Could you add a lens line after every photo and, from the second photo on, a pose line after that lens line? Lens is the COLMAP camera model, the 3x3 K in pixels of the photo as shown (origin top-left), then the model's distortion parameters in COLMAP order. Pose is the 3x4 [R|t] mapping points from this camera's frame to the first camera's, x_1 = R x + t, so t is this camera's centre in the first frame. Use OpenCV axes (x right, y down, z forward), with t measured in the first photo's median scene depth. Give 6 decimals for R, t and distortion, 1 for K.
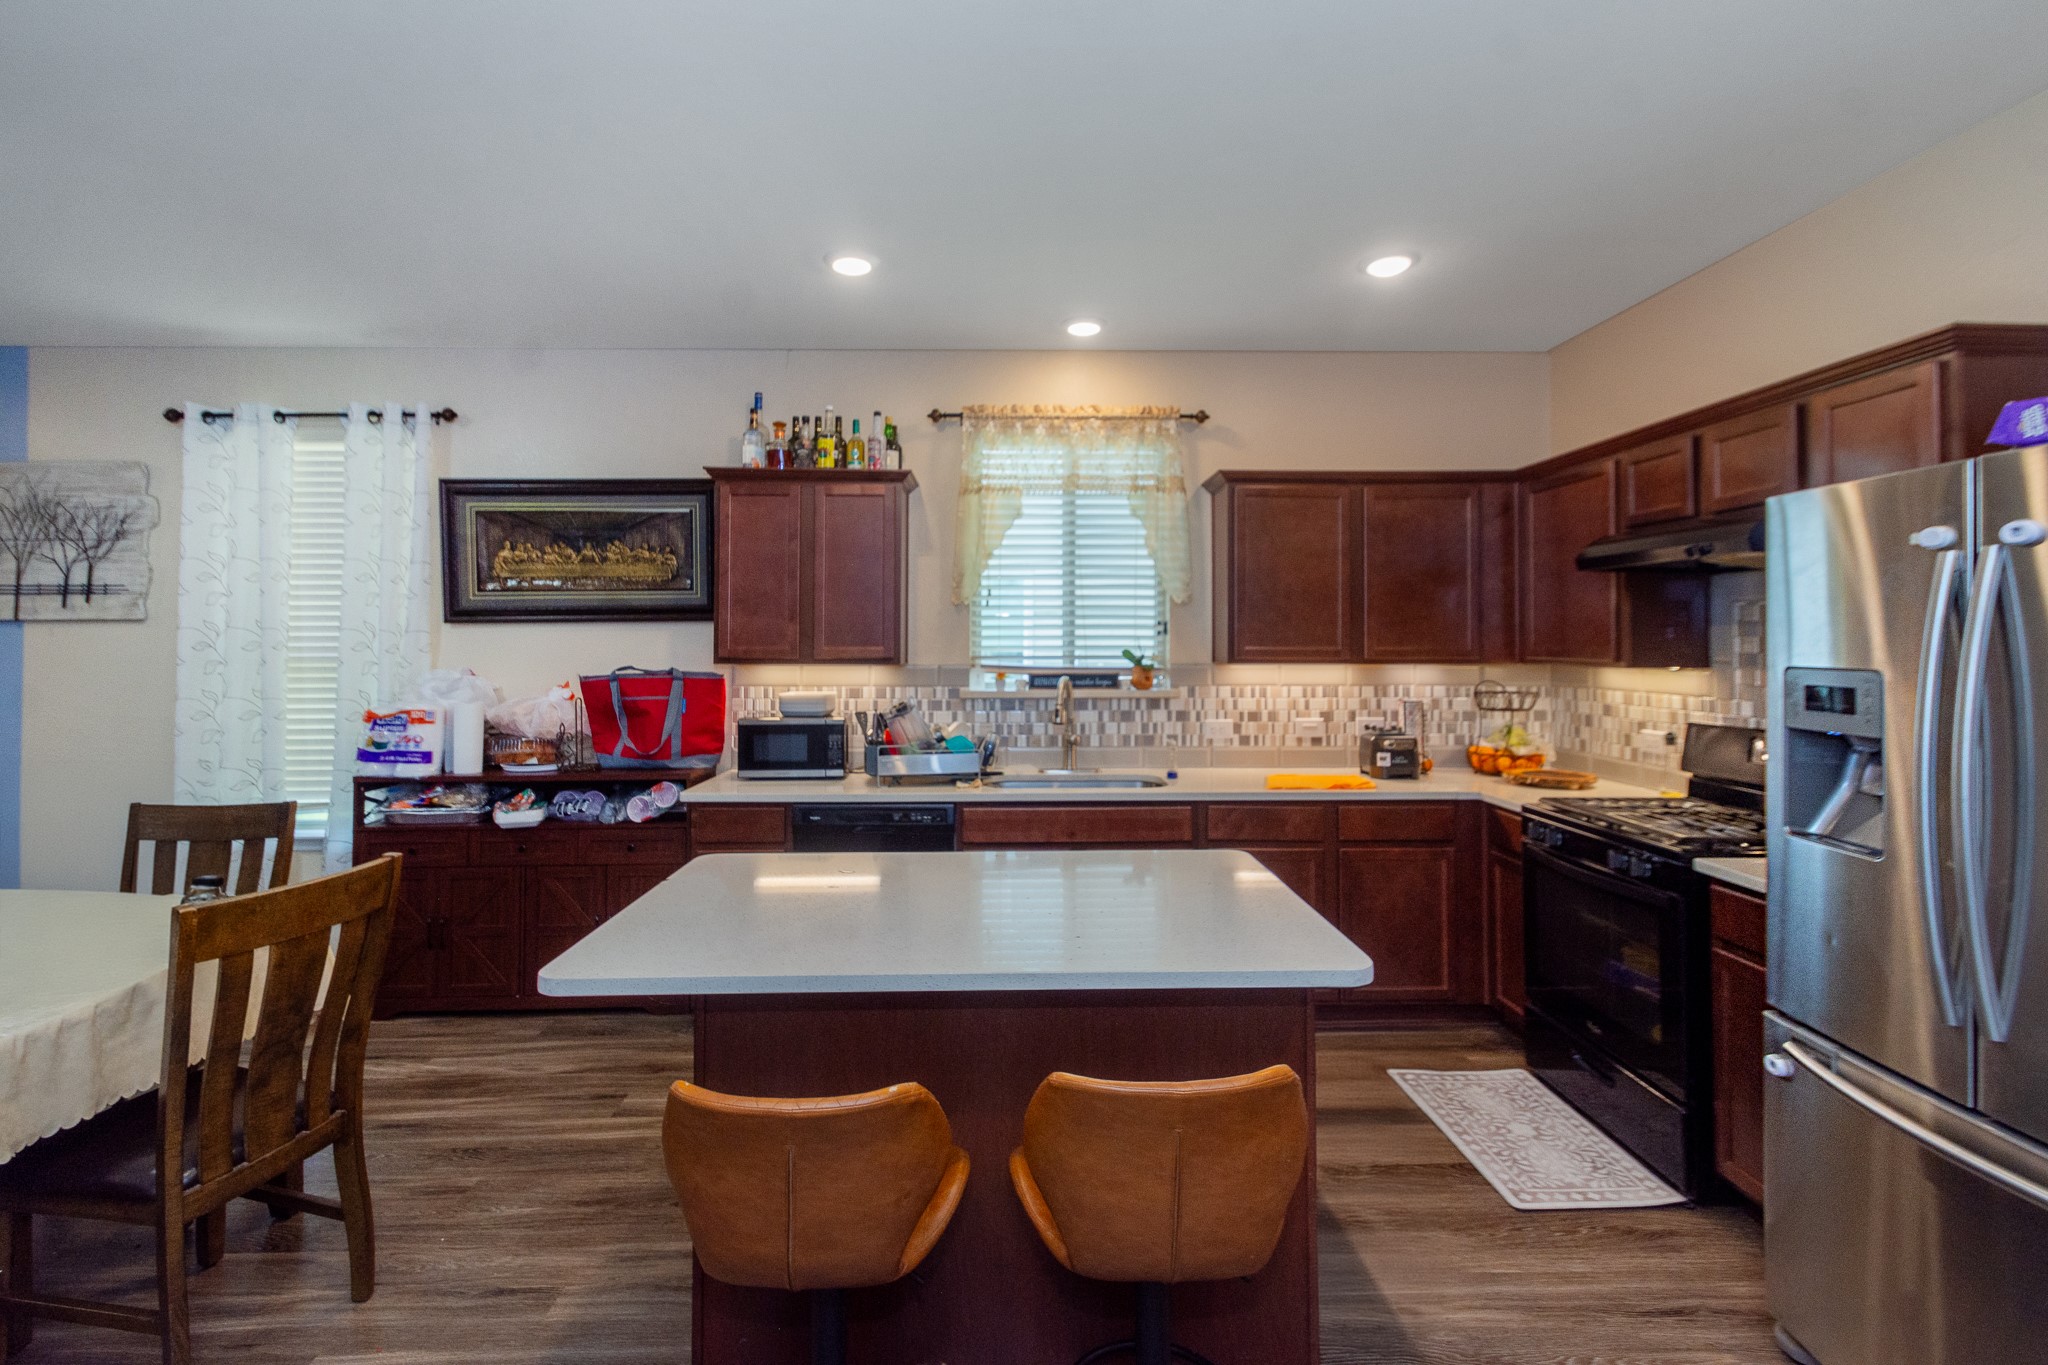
lens RADIAL K [[930.3, 0, 1022.1], [0, 930.3, 620.6], [0, 0, 1]] dist [0.007164, -0.001003]
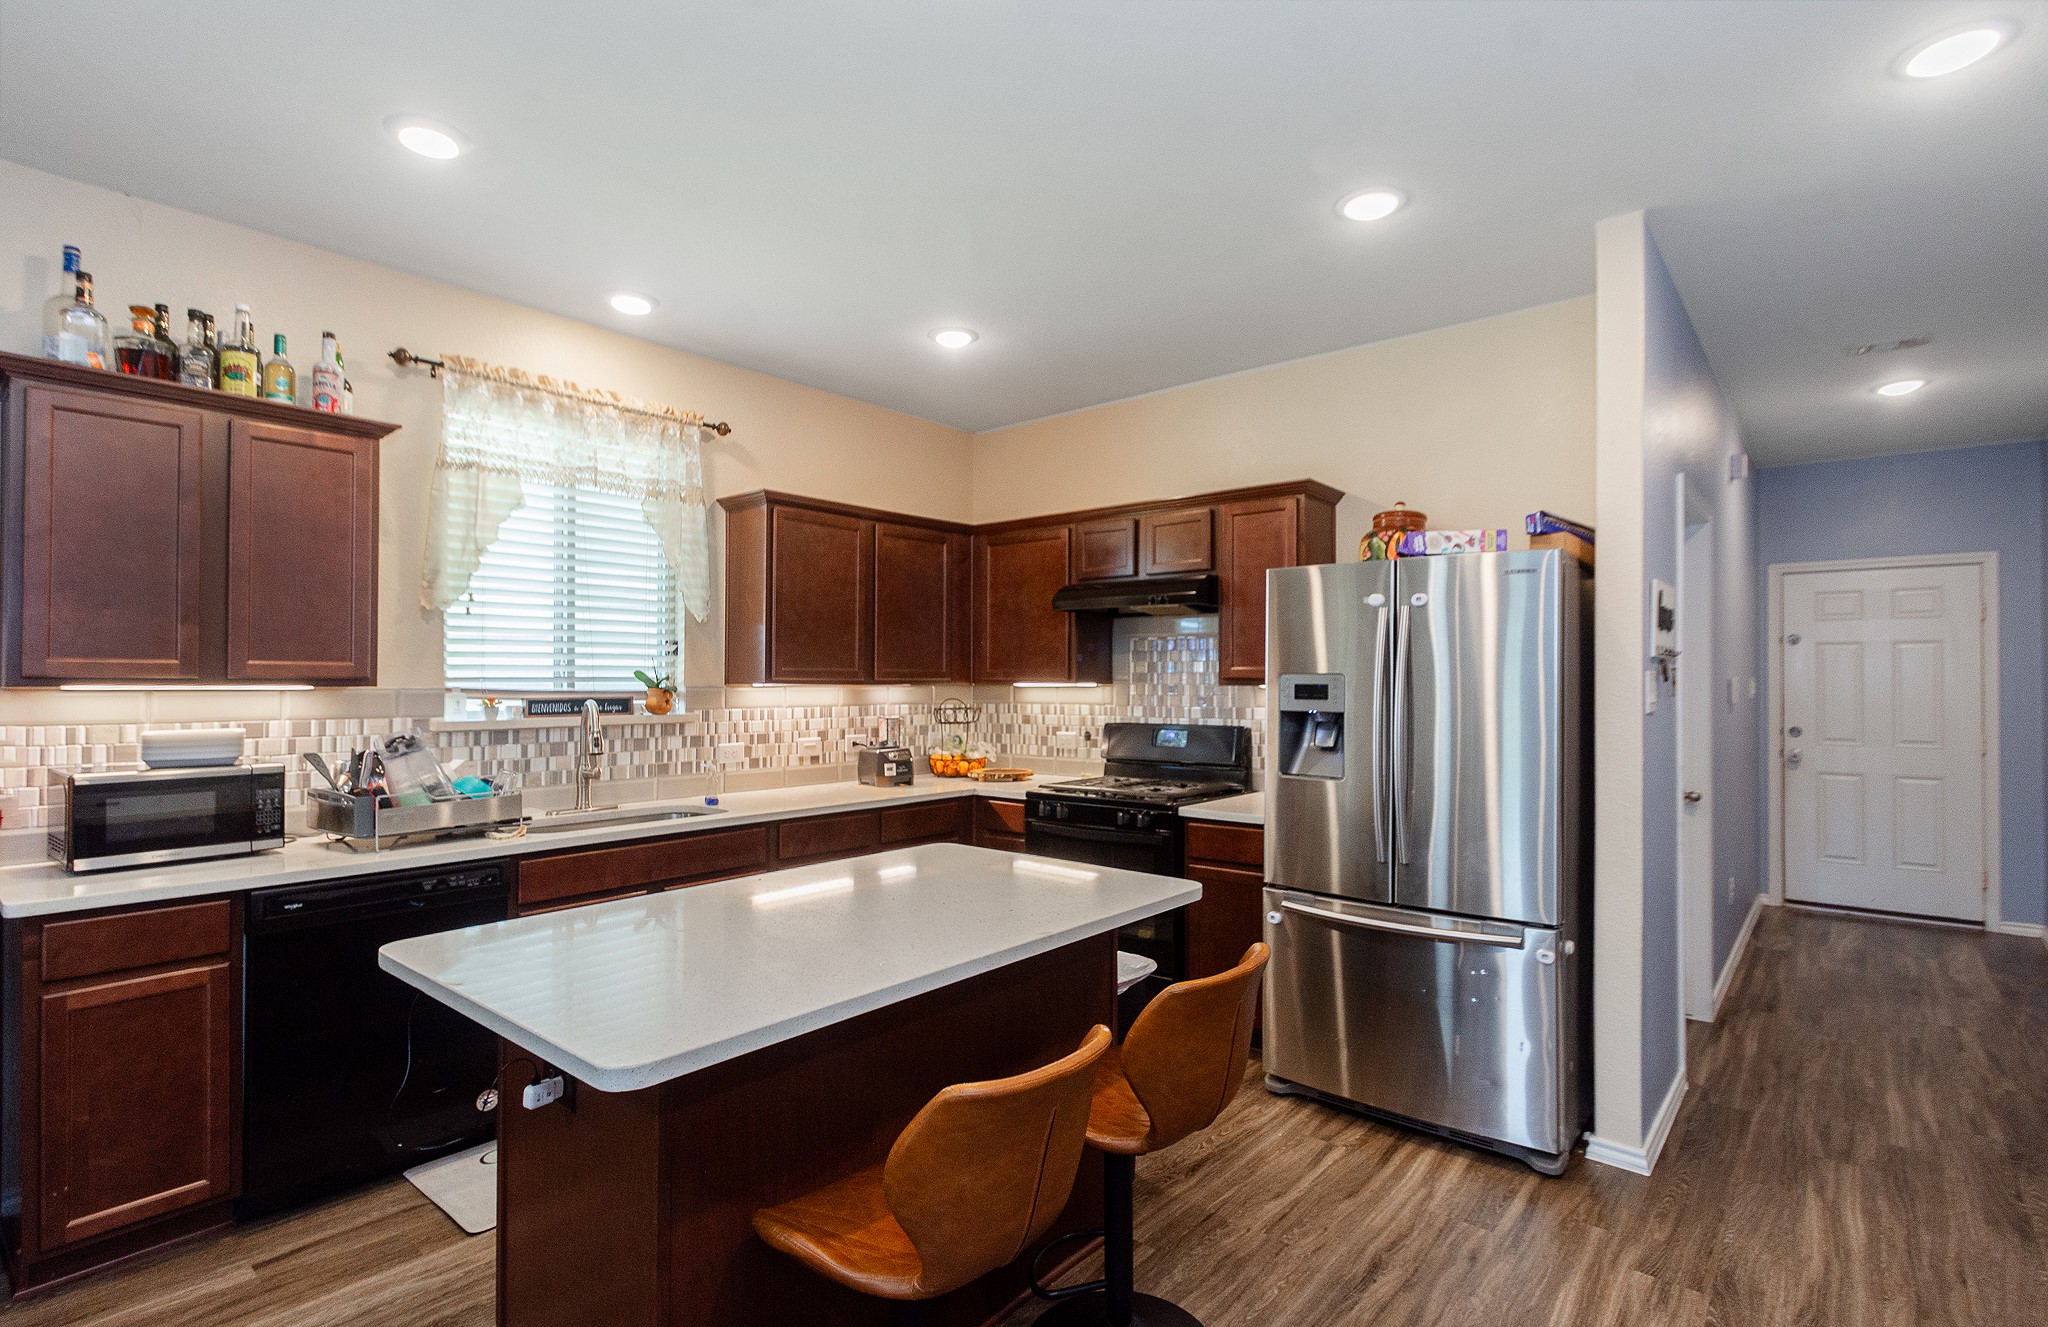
lens RADIAL K [[964.8, 0, 1034.3], [0, 964.8, 670.7], [0, 0, 1]] dist [0.014871, 0.000469]
pose [[0.662449, 0.008975, 0.749054, -0.340484], [-0.017807, 0.999834, 0.003769, 0.020969], [-0.748896, -0.015835, 0.662499, 0.094016]]
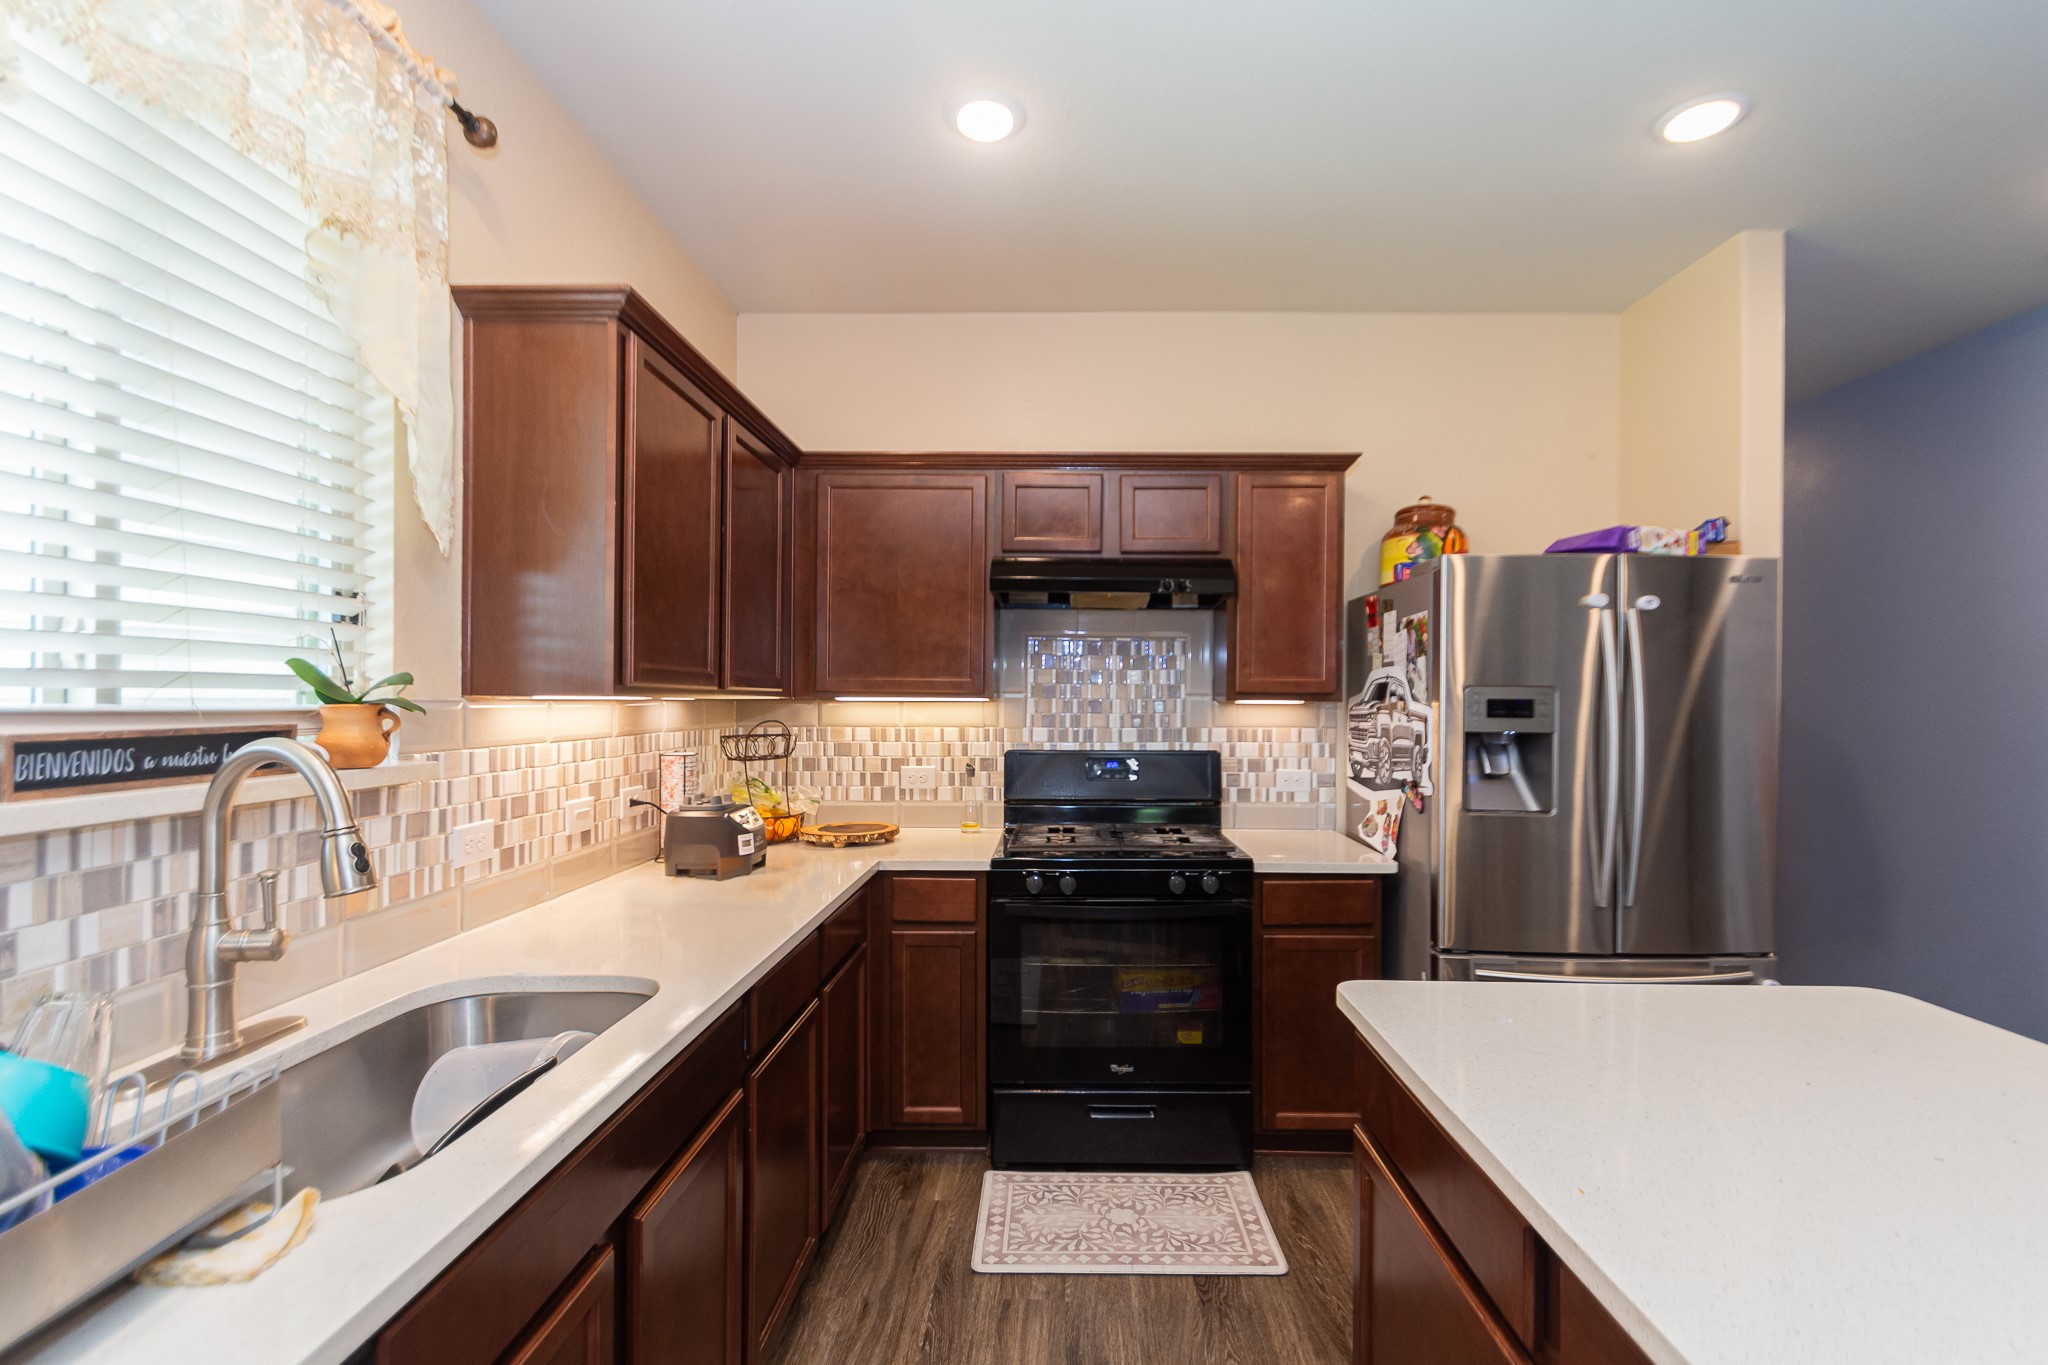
lens RADIAL K [[930.3, 0, 1035.1], [0, 930.3, 702.2], [0, 0, 1]] dist [0.007164, -0.001003]
pose [[0.036046, -0.001988, 0.999348, -0.235416], [-0.026930, 0.999633, 0.002959, 0.039398], [-0.998987, -0.027019, 0.035979, 0.718528]]
